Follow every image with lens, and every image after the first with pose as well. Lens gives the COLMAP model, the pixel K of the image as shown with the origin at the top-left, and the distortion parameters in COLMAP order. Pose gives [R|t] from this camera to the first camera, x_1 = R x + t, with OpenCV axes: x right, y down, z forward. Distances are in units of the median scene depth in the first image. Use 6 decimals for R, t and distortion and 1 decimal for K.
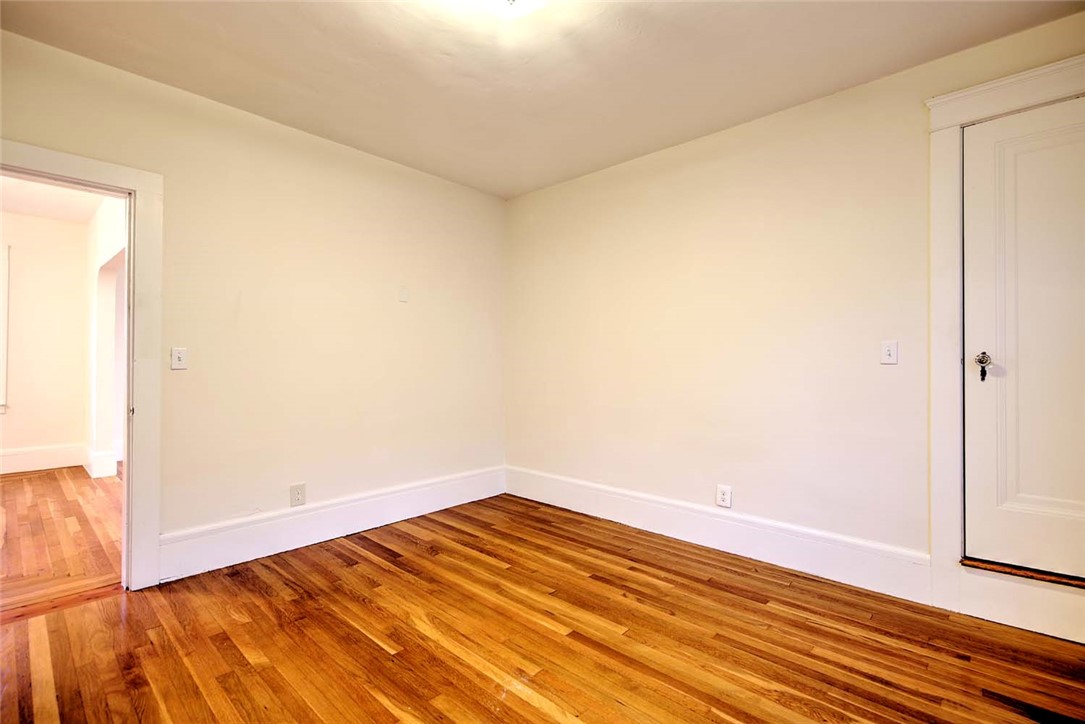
lens RADIAL K [[502.4, 0, 560.3], [0, 502.4, 361.7], [0, 0, 1]] dist [0.011073, -0.001317]
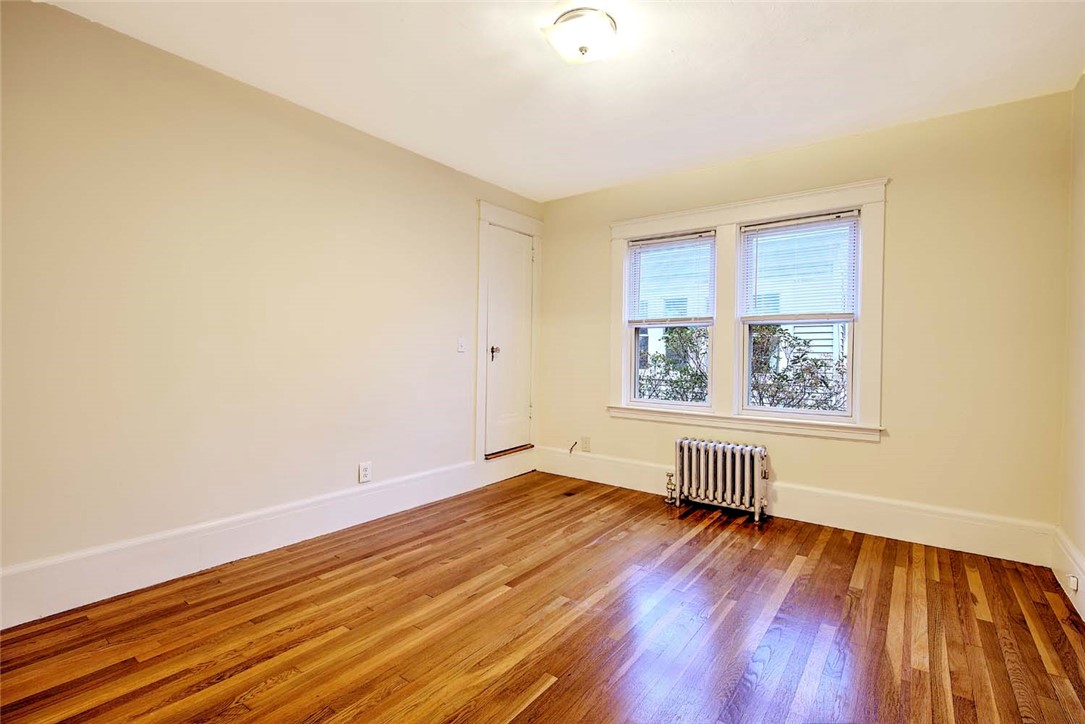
lens RADIAL K [[502.4, 0, 539.3], [0, 502.4, 363.1], [0, 0, 1]] dist [0.011073, -0.001317]
pose [[-0.100249, -0.020370, 0.994754, -0.889065], [-0.018633, 0.999653, 0.018593, 0.005119], [-0.994788, -0.016671, -0.100594, 0.834895]]
